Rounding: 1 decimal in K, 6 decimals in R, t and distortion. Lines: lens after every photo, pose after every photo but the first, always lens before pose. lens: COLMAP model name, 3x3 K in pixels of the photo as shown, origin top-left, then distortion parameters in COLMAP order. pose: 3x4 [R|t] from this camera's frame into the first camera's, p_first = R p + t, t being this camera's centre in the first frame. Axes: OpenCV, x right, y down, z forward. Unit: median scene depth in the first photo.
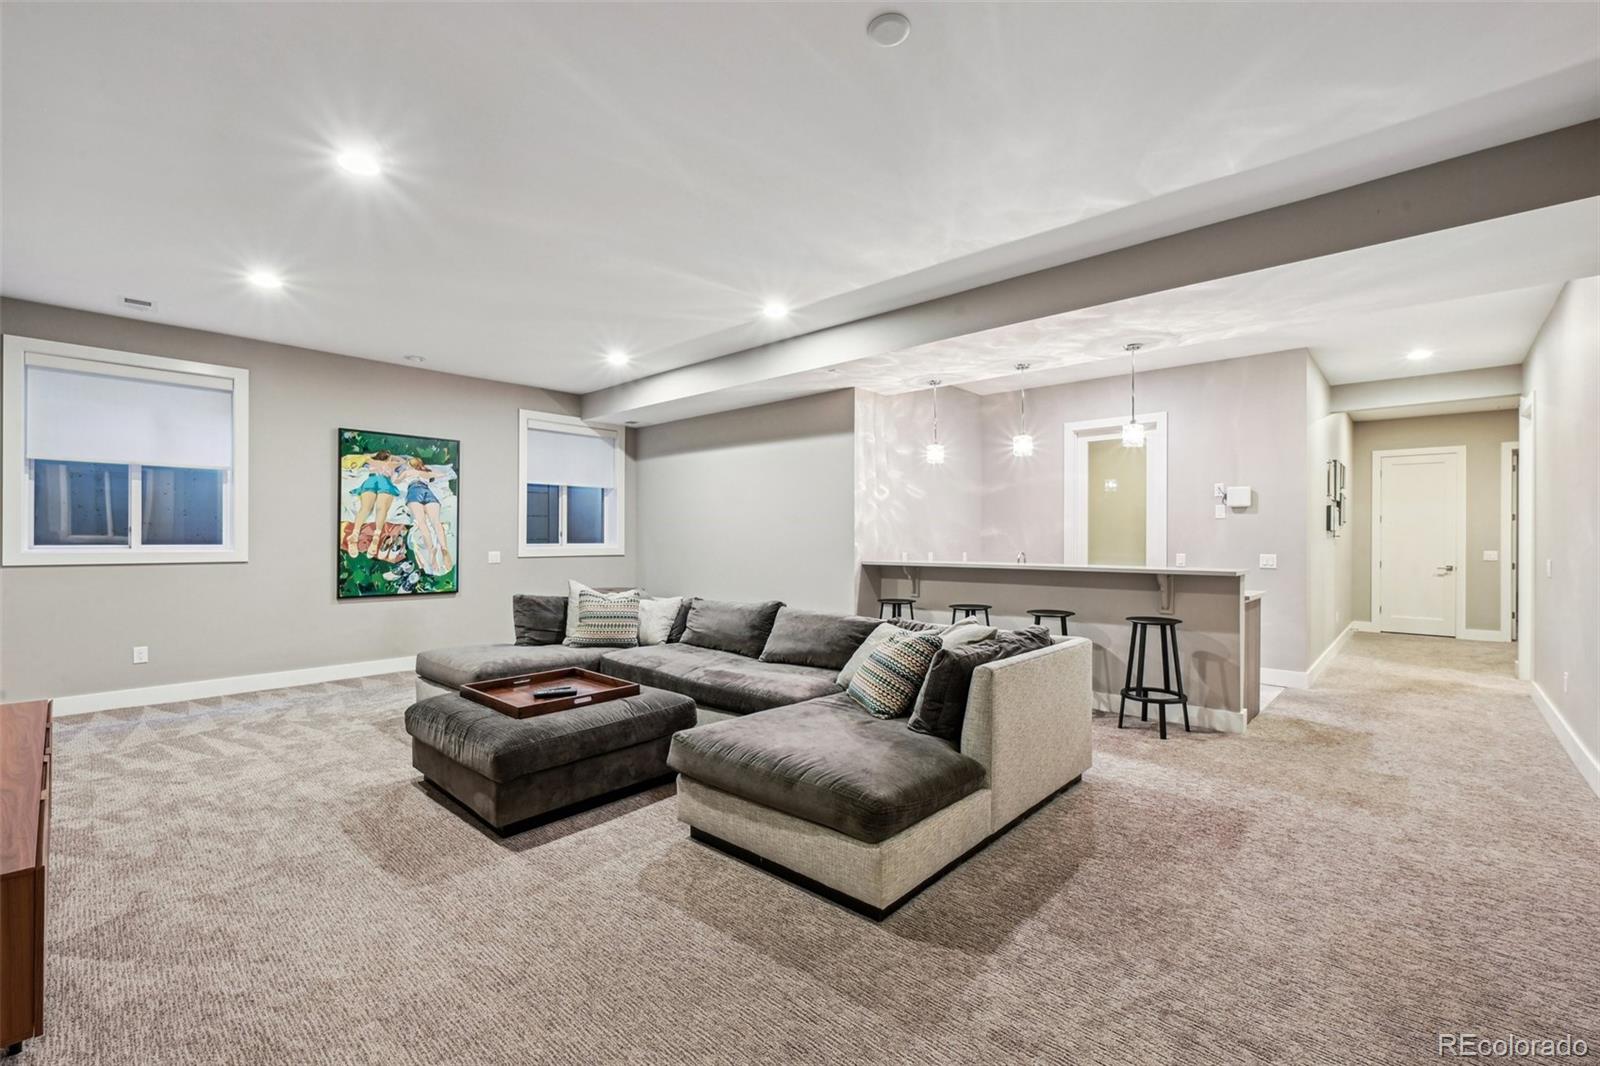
lens RADIAL K [[680.7, 0, 797.2], [0, 680.7, 546.7], [0, 0, 1]] dist [-0.000909, 0.000018]
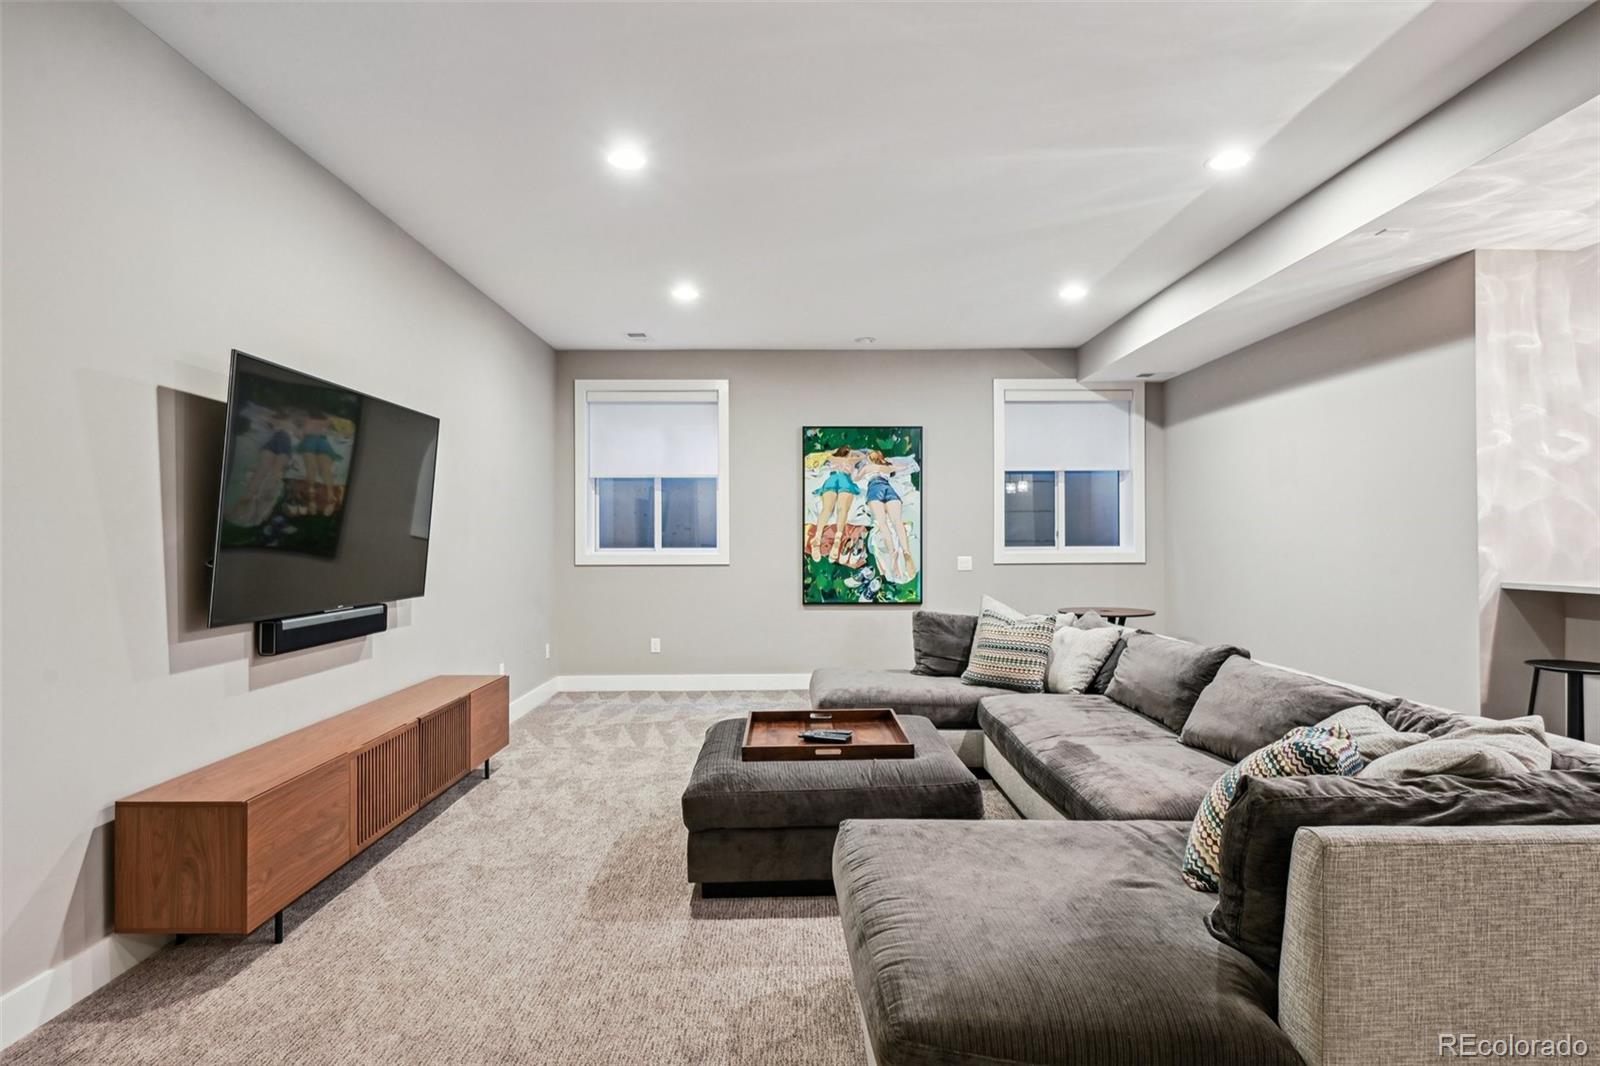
lens RADIAL K [[860.4, 0, 802.5], [0, 860.4, 540.2], [0, 0, 1]] dist [-0.000221, -0.000473]
pose [[0.685241, -0.004445, -0.728303, 0.205346], [-0.002537, 0.999961, -0.008489, -0.003744], [0.728312, 0.007664, 0.685203, 0.166371]]
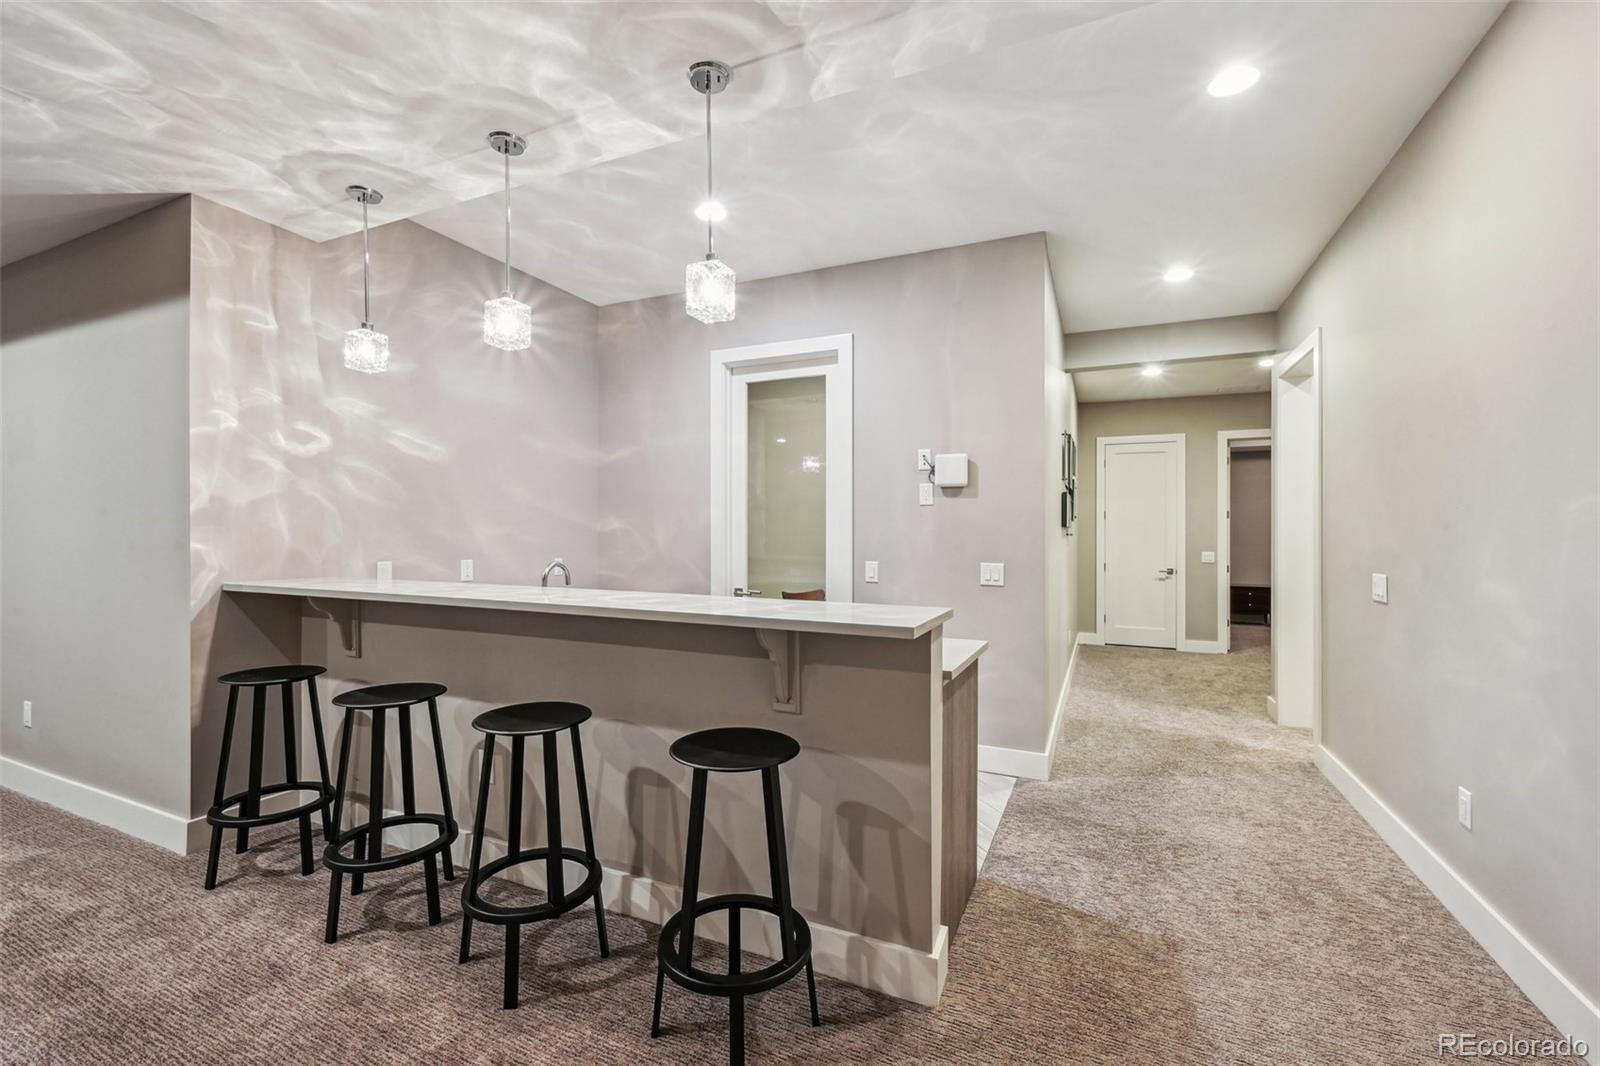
lens RADIAL K [[661.9, 0, 800.0], [0, 661.9, 533.0], [0, 0, 1]] dist [0.000017, -0.000010]
pose [[0.950215, 0.006003, 0.311536, 0.321472], [-0.001435, 0.999888, -0.014892, -0.006646], [-0.311591, 0.013703, 0.950118, 0.457428]]
